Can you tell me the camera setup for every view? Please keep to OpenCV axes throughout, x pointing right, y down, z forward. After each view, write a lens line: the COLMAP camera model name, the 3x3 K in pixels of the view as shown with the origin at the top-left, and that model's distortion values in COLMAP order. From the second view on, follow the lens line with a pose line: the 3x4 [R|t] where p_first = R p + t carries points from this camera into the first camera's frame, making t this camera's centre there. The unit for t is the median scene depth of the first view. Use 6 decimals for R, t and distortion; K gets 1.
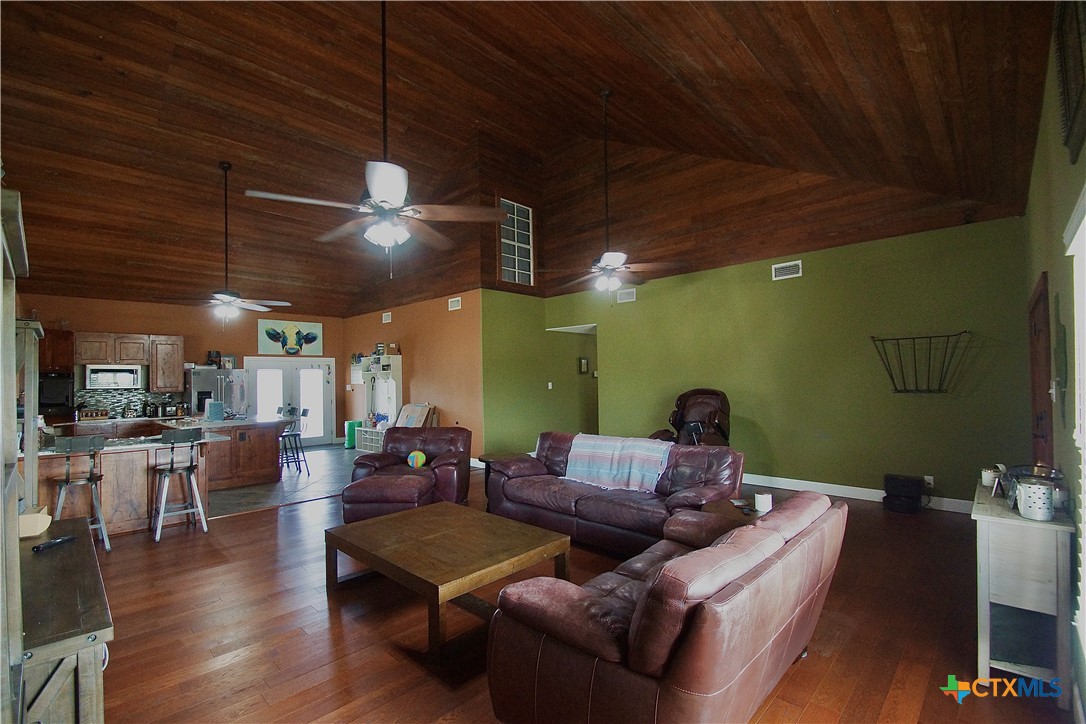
lens RADIAL K [[486.5, 0, 534.2], [0, 486.5, 370.4], [0, 0, 1]] dist [0.008265, -0.009834]
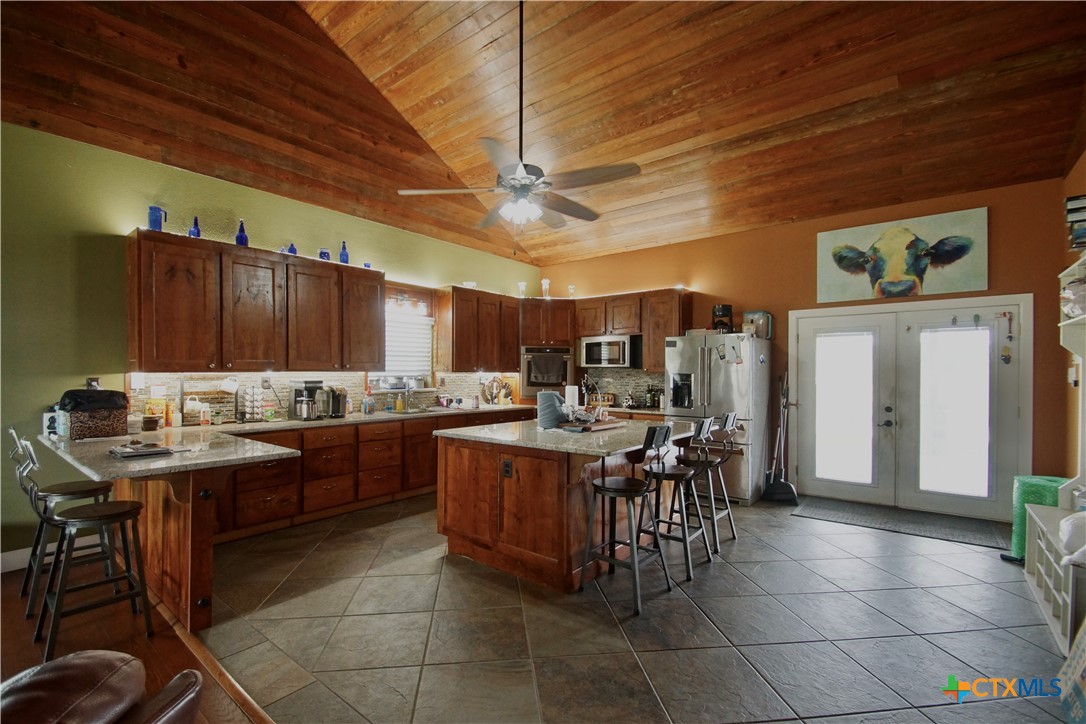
lens RADIAL K [[486.5, 0, 526.7], [0, 486.5, 375.9], [0, 0, 1]] dist [0.008265, -0.009834]
pose [[0.089259, 0.024596, -0.995705, -0.136990], [0.014268, 0.999561, 0.025970, 0.035673], [0.995906, -0.016525, 0.088869, 0.985015]]
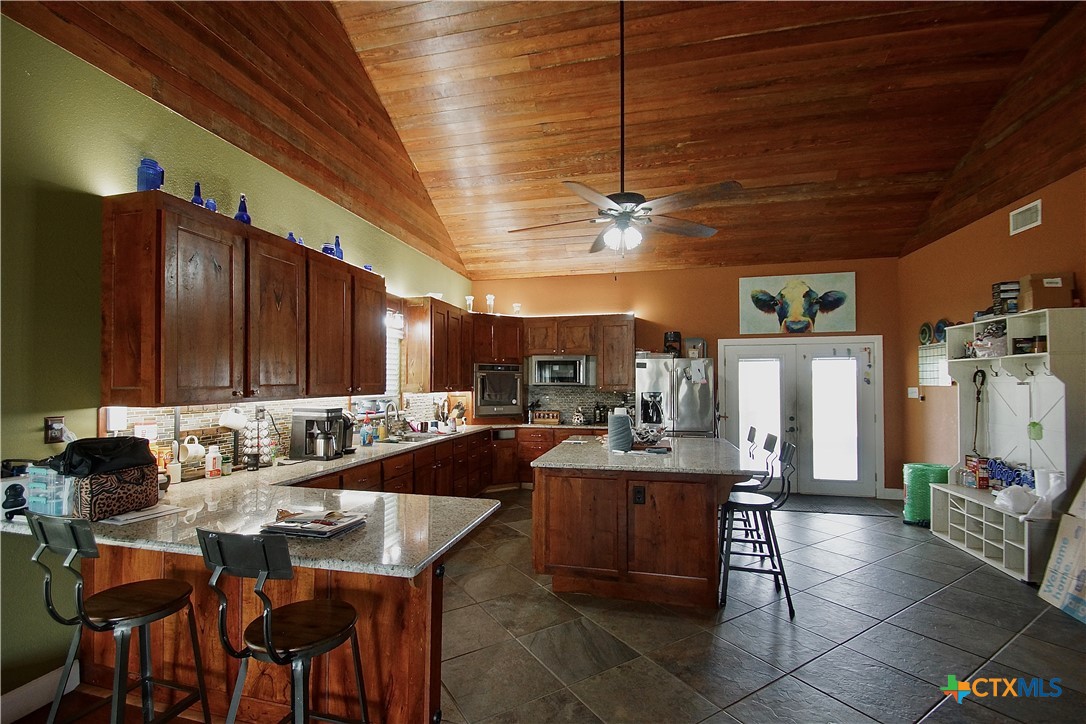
lens RADIAL K [[486.5, 0, 532.0], [0, 486.5, 375.1], [0, 0, 1]] dist [0.008265, -0.009834]
pose [[0.511917, 0.003617, -0.859027, -0.254166], [0.007223, 0.999938, 0.008515, 0.016651], [0.859004, -0.010563, 0.511859, 0.682459]]
